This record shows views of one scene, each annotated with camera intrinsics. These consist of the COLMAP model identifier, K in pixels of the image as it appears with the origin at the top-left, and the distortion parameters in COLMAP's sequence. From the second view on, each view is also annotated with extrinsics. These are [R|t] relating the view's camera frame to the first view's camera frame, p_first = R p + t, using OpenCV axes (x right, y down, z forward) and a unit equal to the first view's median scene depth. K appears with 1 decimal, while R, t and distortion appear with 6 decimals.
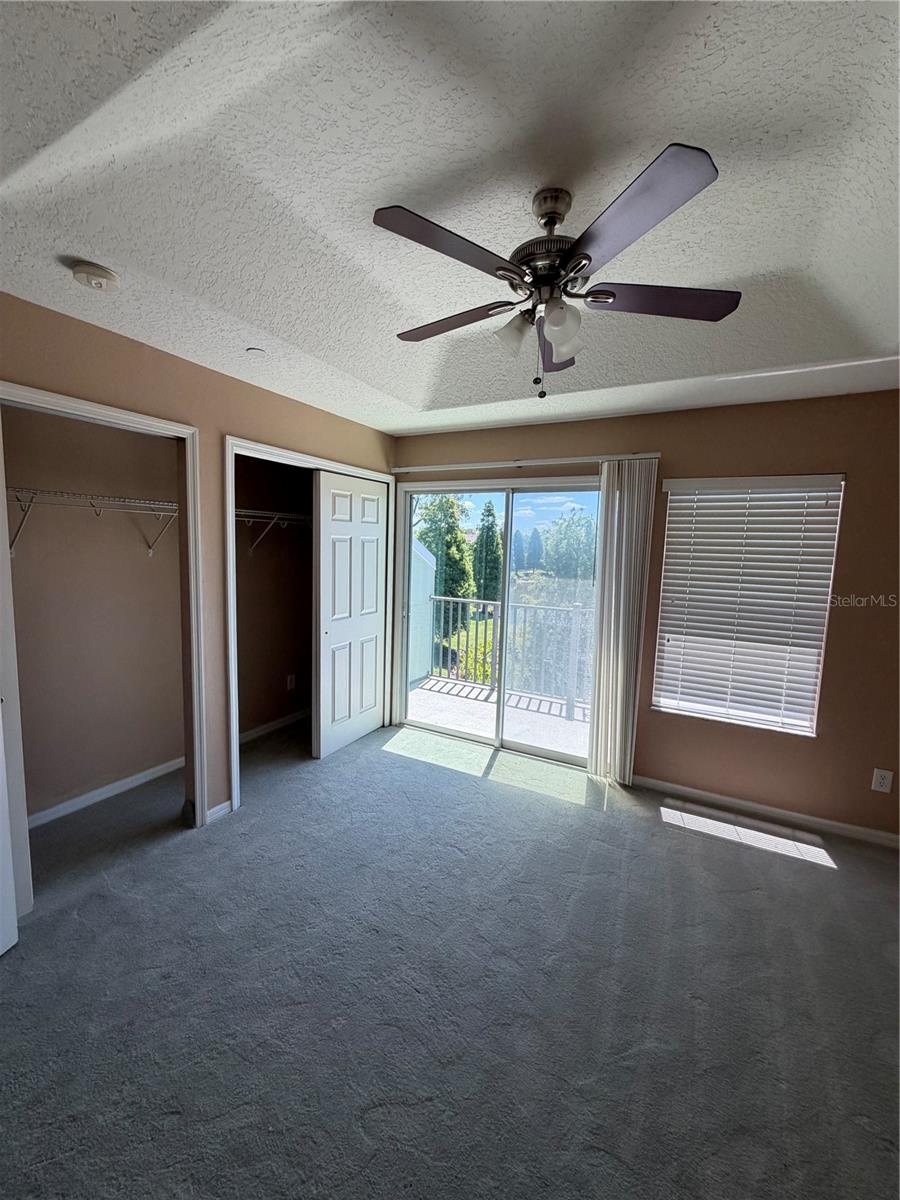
lens RADIAL K [[476.5, 0, 449.8], [0, 476.5, 596.9], [0, 0, 1]] dist [-0.006353, -0.000020]
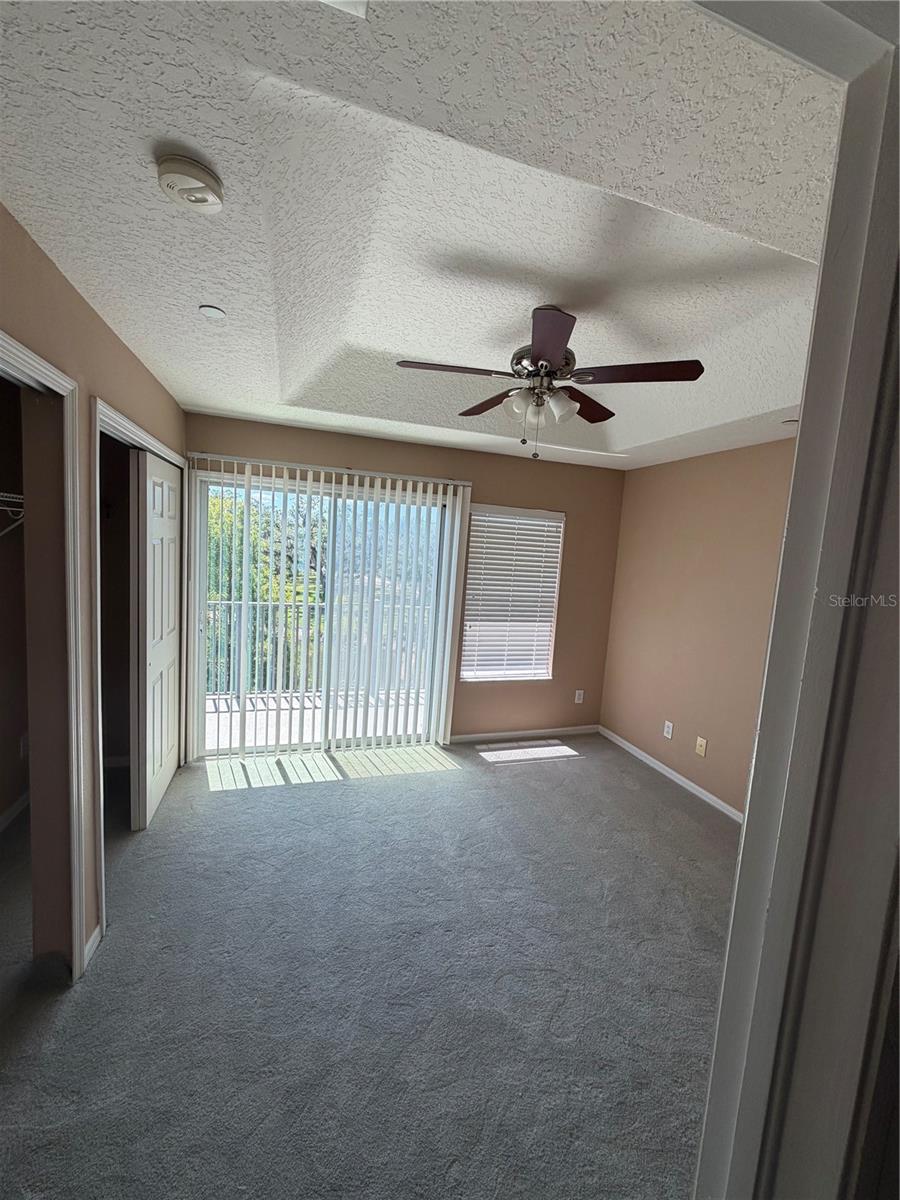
lens RADIAL K [[476.5, 0, 449.8], [0, 476.5, 596.9], [0, 0, 1]] dist [-0.006353, -0.000020]
pose [[0.690846, -0.061905, 0.720347, -0.556825], [0.033471, 0.997998, 0.053665, -0.067613], [-0.722227, -0.012963, 0.691535, 0.151392]]
